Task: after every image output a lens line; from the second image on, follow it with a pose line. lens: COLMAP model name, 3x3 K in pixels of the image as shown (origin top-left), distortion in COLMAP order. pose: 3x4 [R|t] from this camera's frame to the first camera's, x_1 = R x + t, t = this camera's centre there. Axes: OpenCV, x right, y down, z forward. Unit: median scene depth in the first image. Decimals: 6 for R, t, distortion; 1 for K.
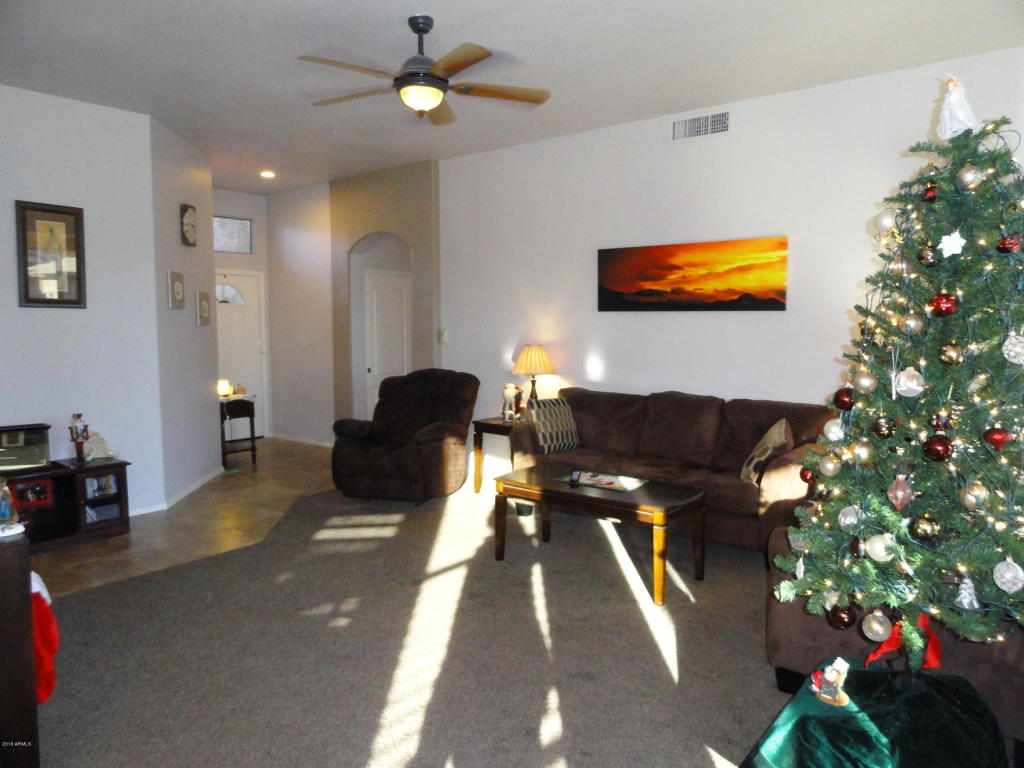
lens RADIAL K [[711.0, 0, 511.6], [0, 711.0, 383.0], [0, 0, 1]] dist [-0.004290, 0.006472]
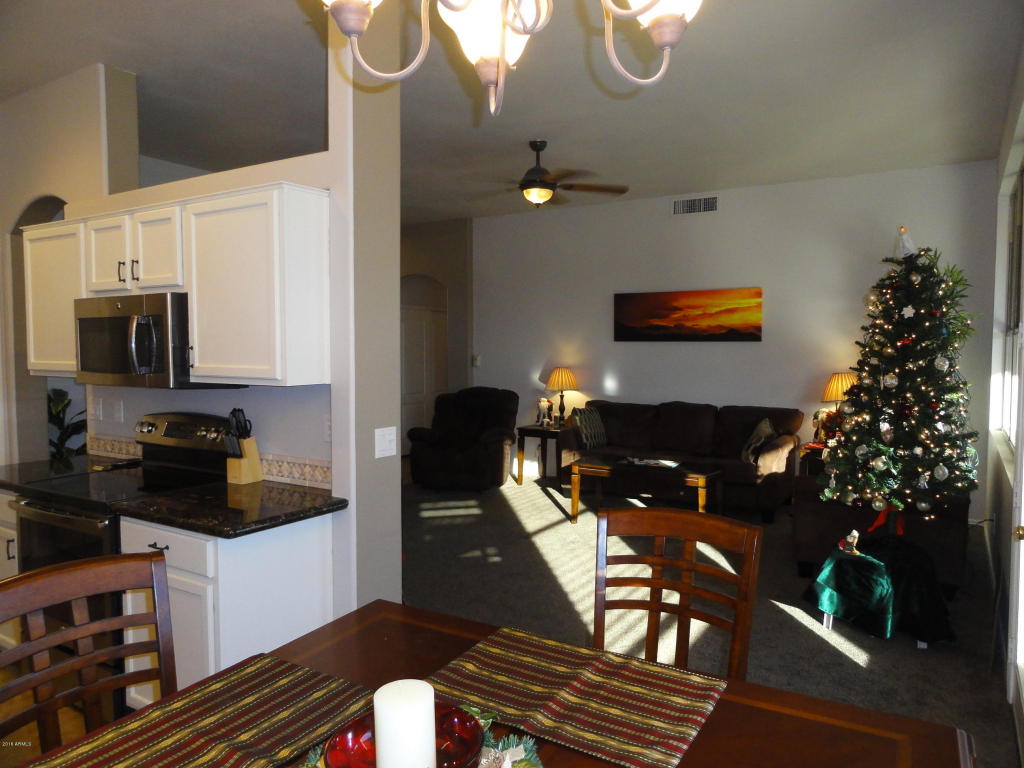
lens RADIAL K [[711.0, 0, 511.0], [0, 711.0, 385.1], [0, 0, 1]] dist [-0.004290, 0.006472]
pose [[0.991849, -0.007388, 0.127203, -0.285831], [0.011714, 0.999377, -0.033290, 0.025028], [-0.126878, 0.034509, 0.991318, -0.320803]]
